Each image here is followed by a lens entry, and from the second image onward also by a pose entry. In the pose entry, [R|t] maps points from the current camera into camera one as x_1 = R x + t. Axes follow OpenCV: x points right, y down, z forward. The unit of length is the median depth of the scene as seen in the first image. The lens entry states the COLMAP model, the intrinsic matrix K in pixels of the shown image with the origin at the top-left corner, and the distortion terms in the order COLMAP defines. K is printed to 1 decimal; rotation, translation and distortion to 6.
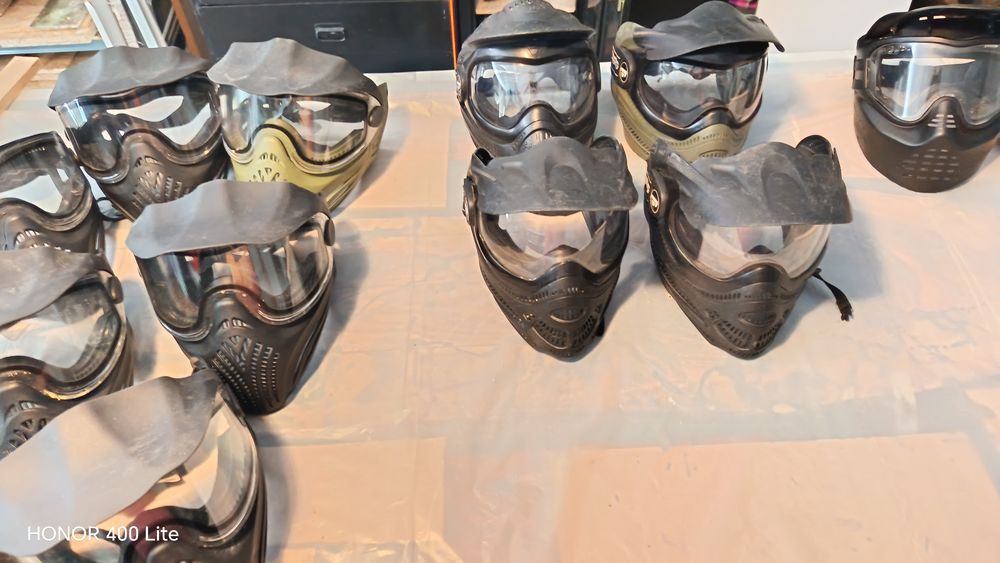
lens RADIAL K [[714.5, 0, 479.2], [0, 714.5, 288.5], [0, 0, 1]] dist [0.053680, -0.027805]
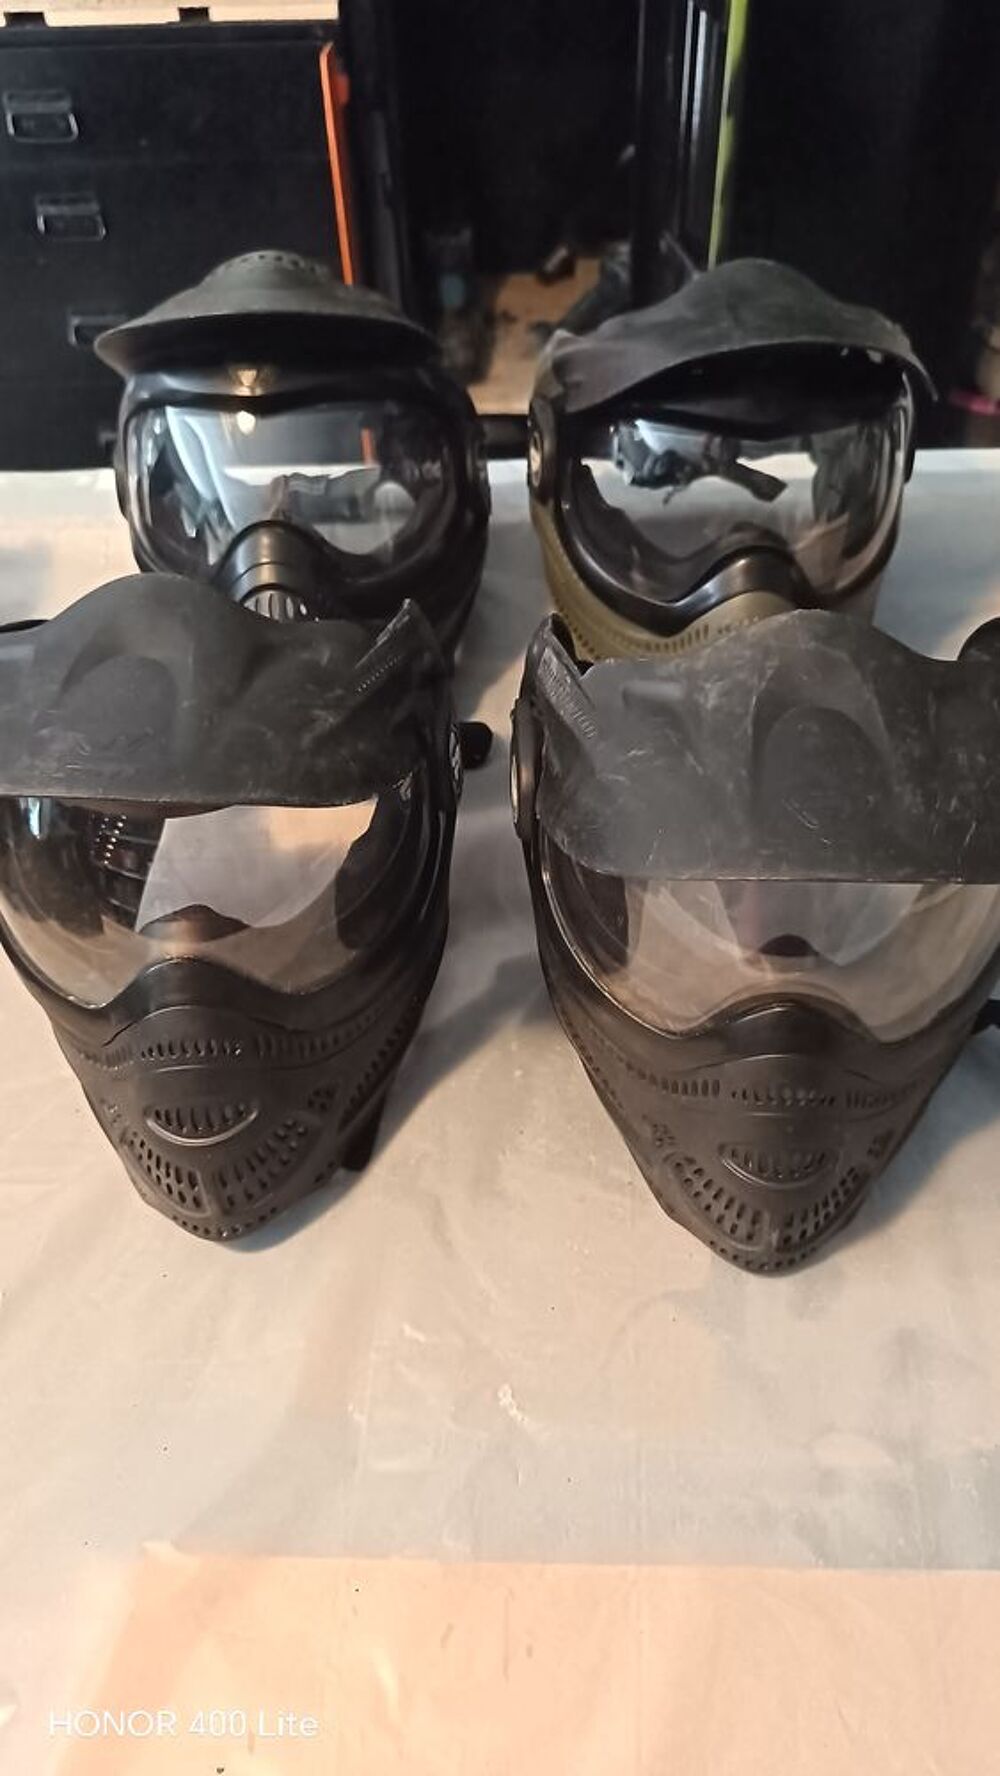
lens RADIAL K [[1269.0, 0, 497.9], [0, 1269.0, 894.5], [0, 0, 1]] dist [0.053680, -0.027805]
pose [[0.997590, 0.045439, -0.052442, 0.287051], [-0.047877, 0.997784, -0.046201, -0.045547], [0.050227, 0.048600, 0.997555, 0.418502]]
